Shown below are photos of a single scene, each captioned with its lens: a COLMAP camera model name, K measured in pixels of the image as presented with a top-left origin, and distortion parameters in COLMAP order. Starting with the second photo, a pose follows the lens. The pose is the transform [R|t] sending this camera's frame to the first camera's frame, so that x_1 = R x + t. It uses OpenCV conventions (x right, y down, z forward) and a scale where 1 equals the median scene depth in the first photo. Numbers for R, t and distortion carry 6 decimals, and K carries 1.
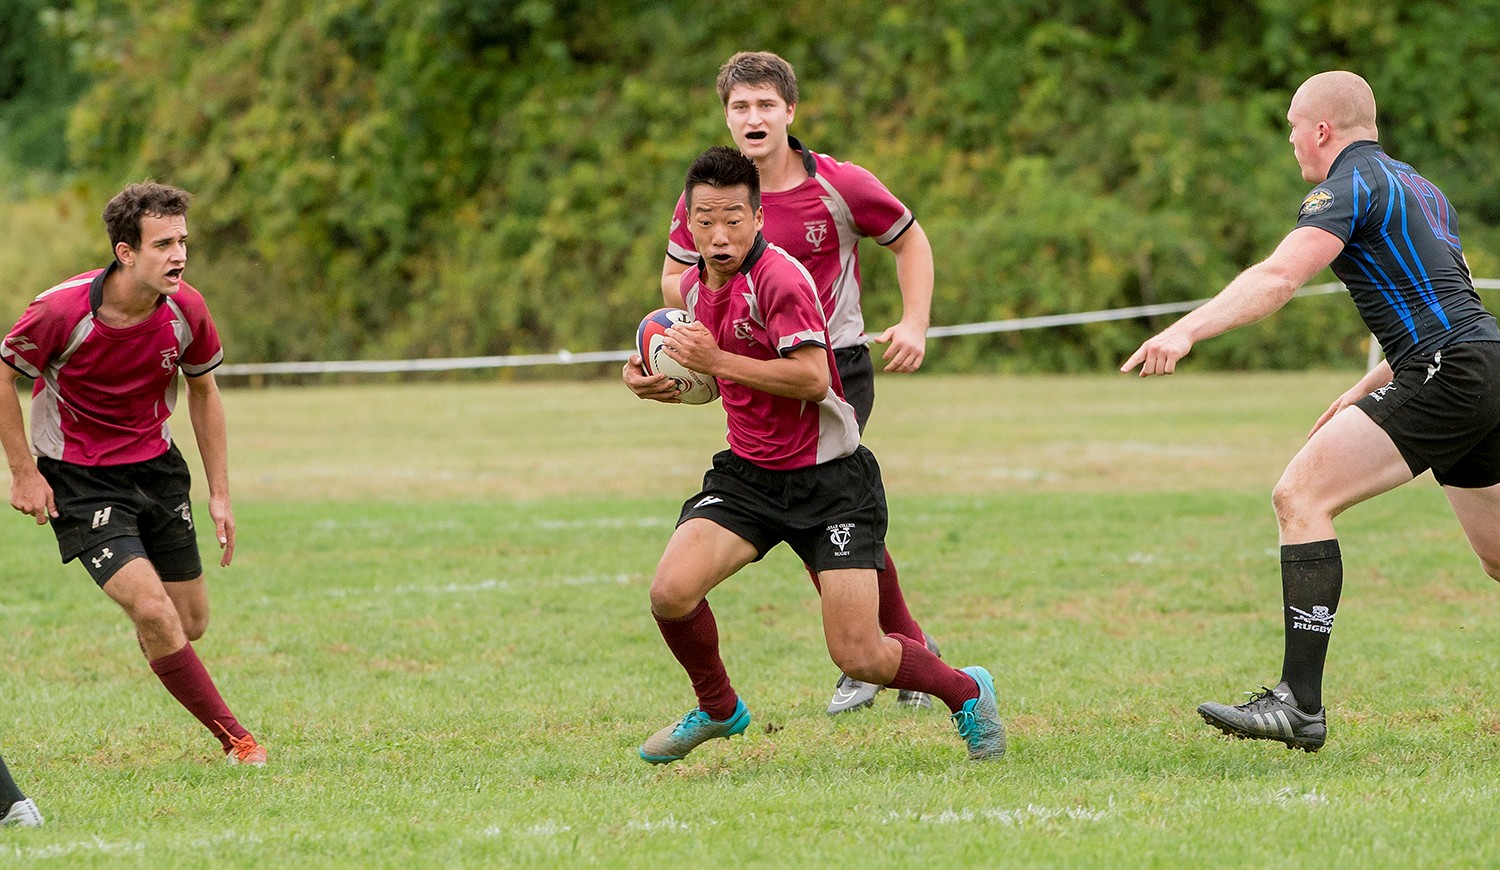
lens RADIAL K [[605.7, 0, 750.5], [0, 605.7, 440.4], [0, 0, 1]] dist [0.002651, -0.000232]
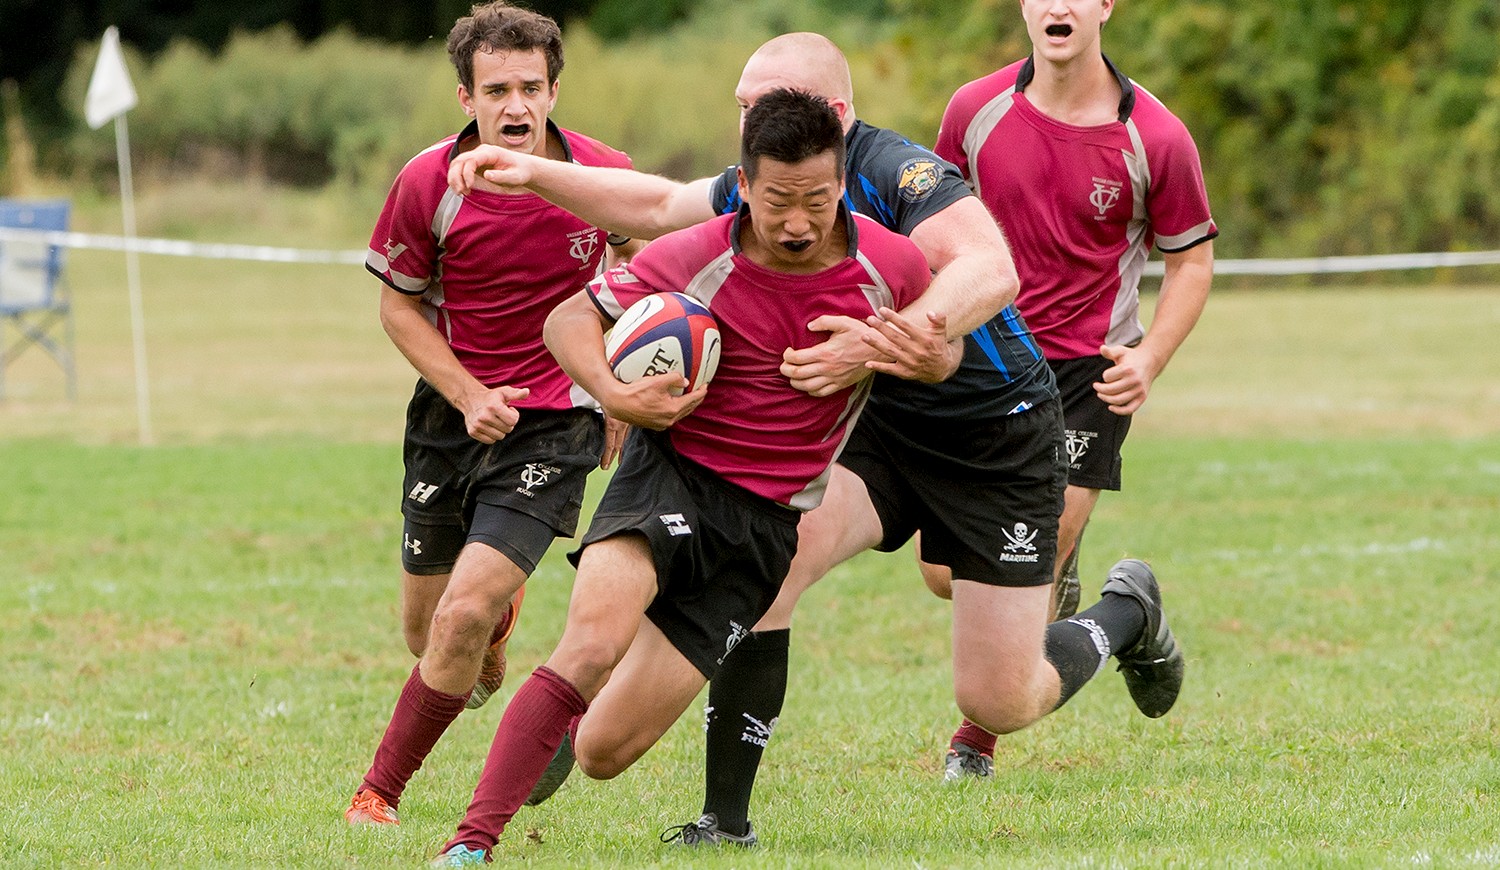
lens RADIAL K [[605.7, 0, 749.5], [0, 605.7, 429.8], [0, 0, 1]] dist [0.002651, -0.000232]
pose [[0.999996, 0.001599, 0.002289, -1.302465], [-0.001596, 0.999998, -0.001286, 0.091446], [-0.002291, 0.001283, 0.999997, 0.214641]]
